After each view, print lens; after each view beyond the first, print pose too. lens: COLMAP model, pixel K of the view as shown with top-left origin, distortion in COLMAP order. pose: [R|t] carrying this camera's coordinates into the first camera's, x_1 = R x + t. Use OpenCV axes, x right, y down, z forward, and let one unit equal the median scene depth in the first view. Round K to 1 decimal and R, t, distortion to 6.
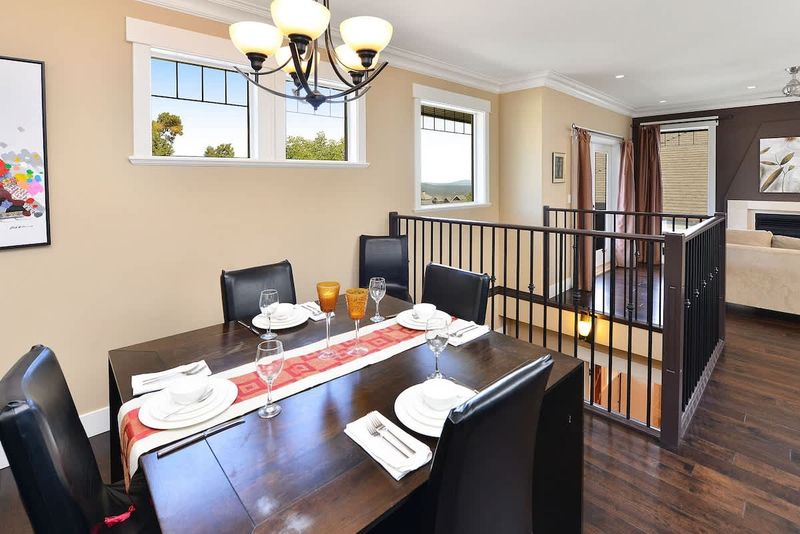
lens RADIAL K [[397.4, 0, 399.4], [0, 397.4, 266.9], [0, 0, 1]] dist [0.001469, 0.002489]
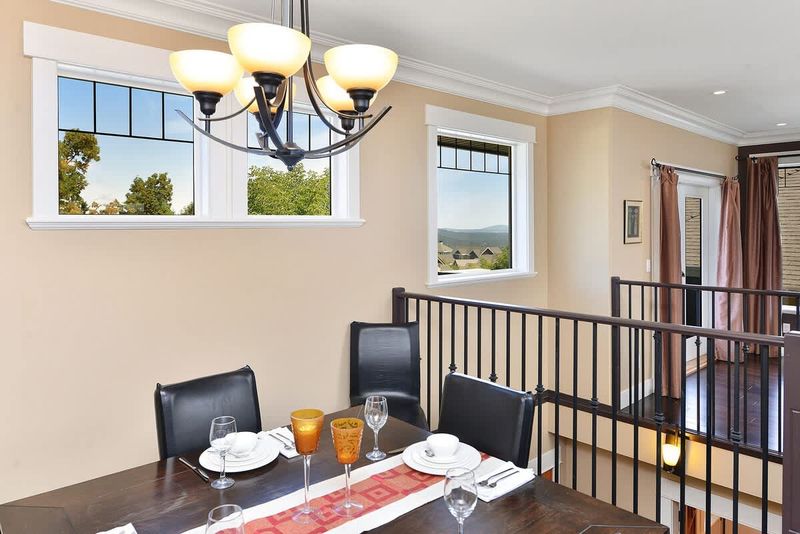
lens RADIAL K [[574.8, 0, 400.8], [0, 574.8, 267.1], [0, 0, 1]] dist [0.009867, -0.004390]
pose [[0.999980, 0.000099, -0.006340, -0.004165], [-0.000157, 0.999957, -0.009243, -0.168206], [0.006339, 0.009244, 0.999937, -0.022191]]
